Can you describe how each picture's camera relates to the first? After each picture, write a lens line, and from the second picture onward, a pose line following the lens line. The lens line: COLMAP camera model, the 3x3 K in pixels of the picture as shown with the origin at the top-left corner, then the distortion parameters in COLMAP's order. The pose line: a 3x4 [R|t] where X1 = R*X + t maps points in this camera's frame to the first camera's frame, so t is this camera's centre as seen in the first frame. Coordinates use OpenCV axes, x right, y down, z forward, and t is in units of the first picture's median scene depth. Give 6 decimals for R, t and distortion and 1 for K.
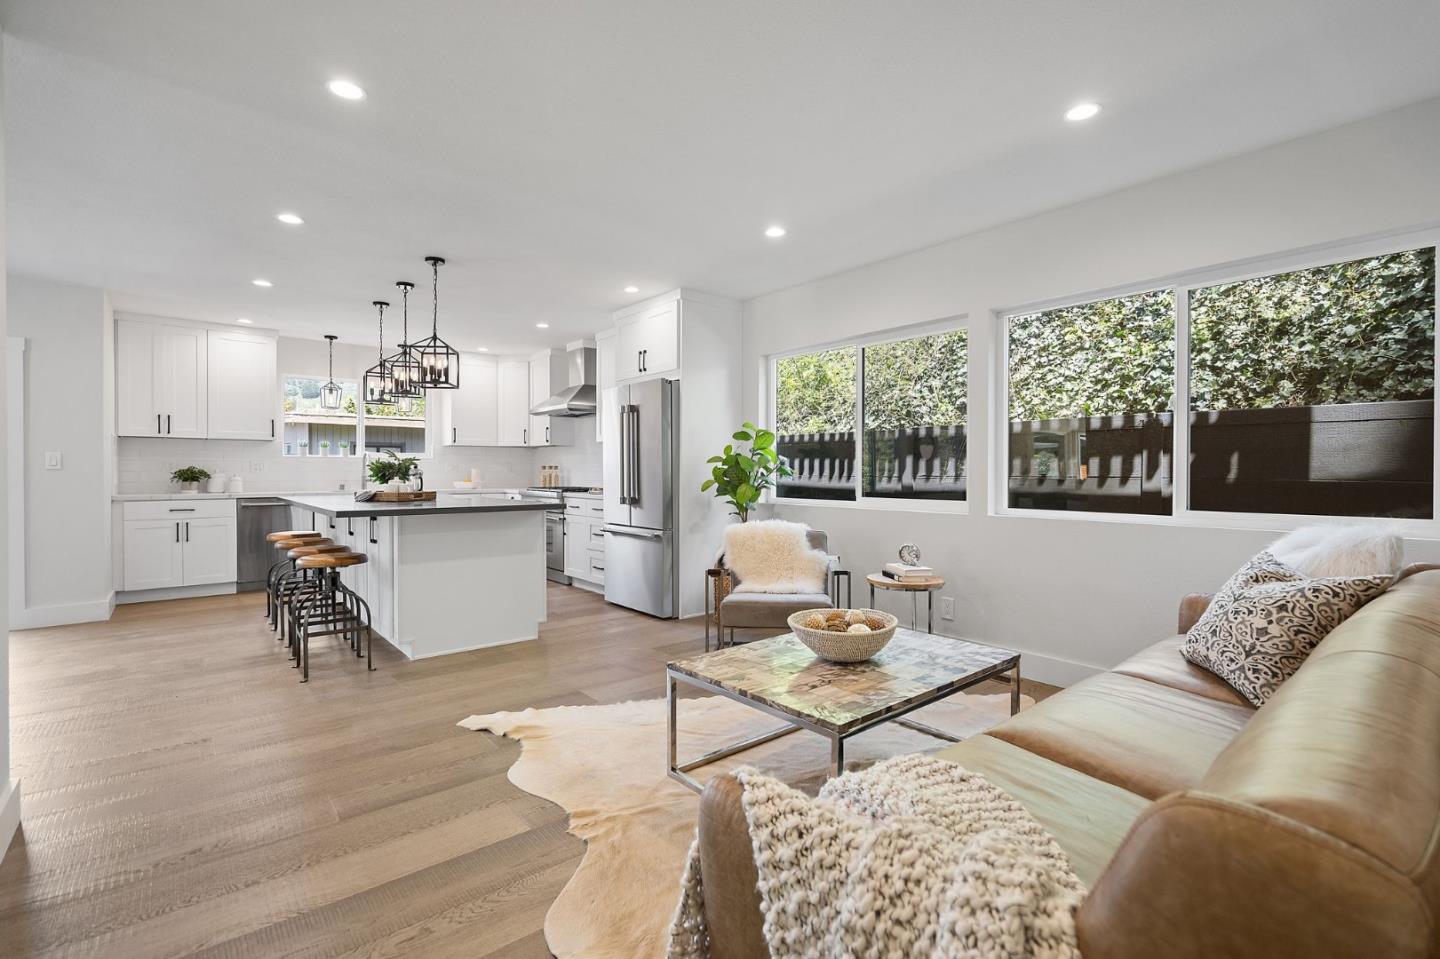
lens RADIAL K [[658.1, 0, 720.0], [0, 658.1, 479.5], [0, 0, 1]] dist [-0.000431, -0.000149]
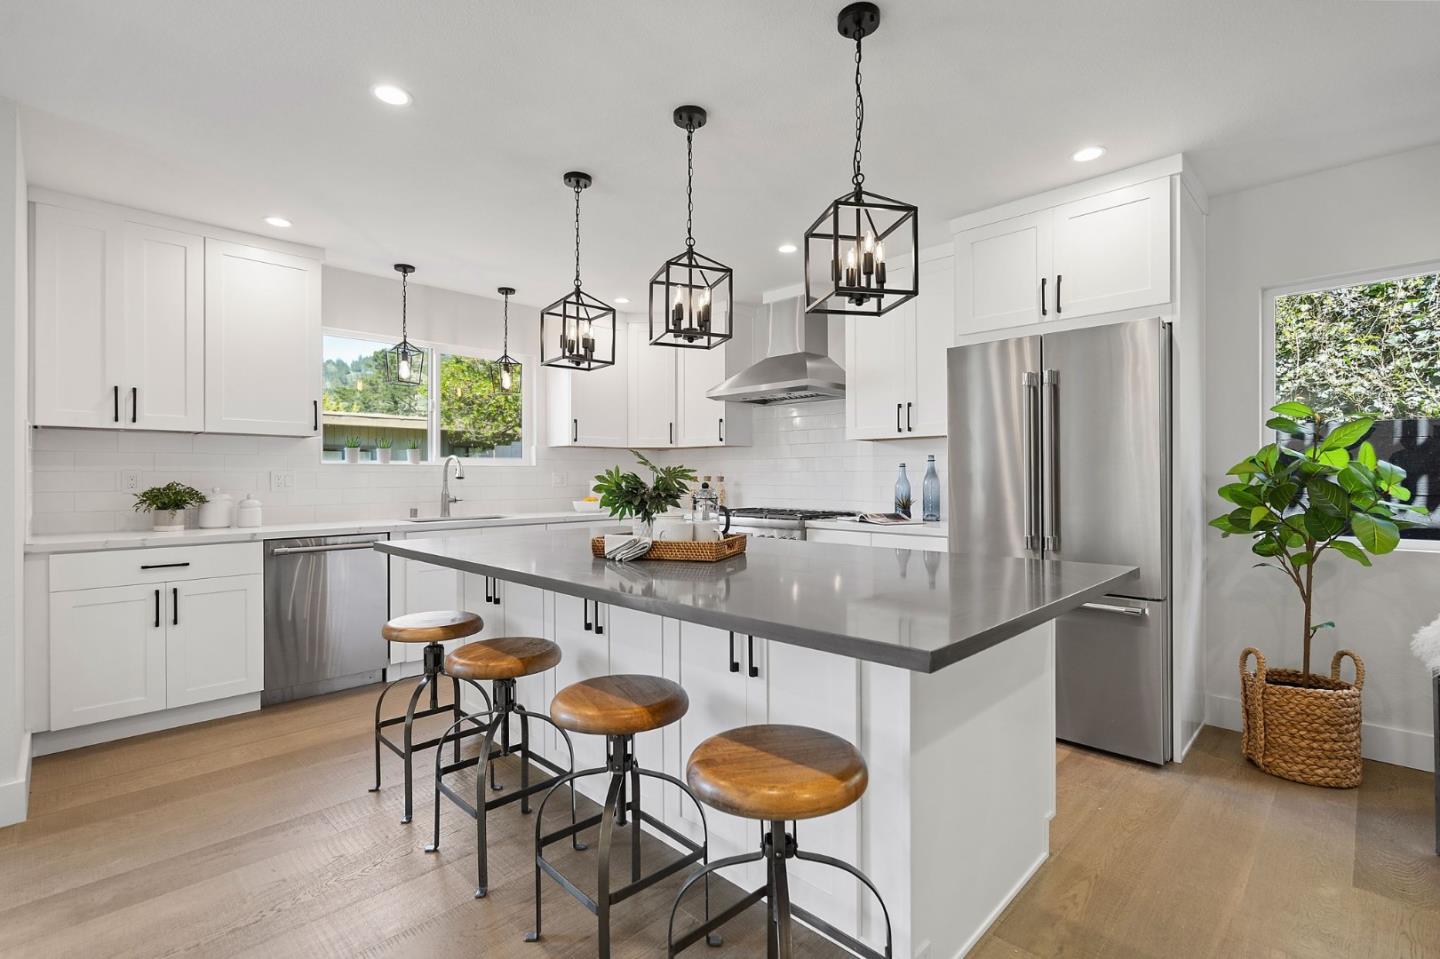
lens RADIAL K [[668.3, 0, 720.0], [0, 668.3, 479.5], [0, 0, 1]] dist [-0.001090, 0.000030]
pose [[0.995692, -0.003518, 0.092651, -0.413007], [0.004240, 0.999962, -0.007590, -0.016557], [-0.092621, 0.007950, 0.995670, 0.413175]]
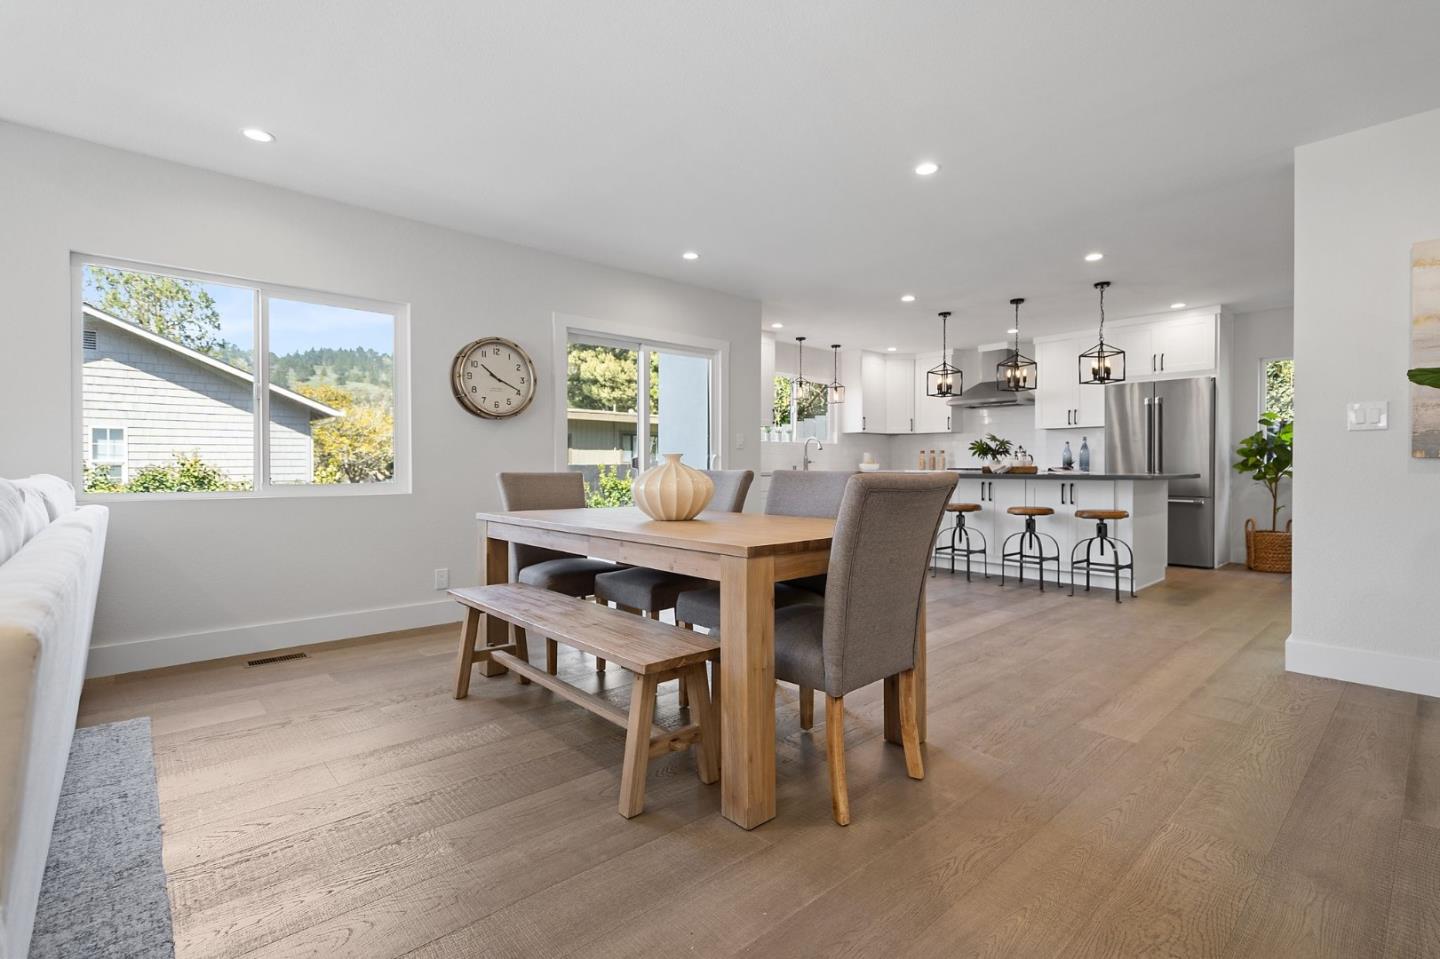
lens RADIAL K [[662.6, 0, 721.1], [0, 662.6, 473.1], [0, 0, 1]] dist [0.000758, 0.000173]
pose [[0.999407, 0.000629, 0.034416, -0.889129], [-0.000602, 0.999999, -0.000799, 0.026485], [-0.034416, 0.000777, 0.999407, -0.194208]]
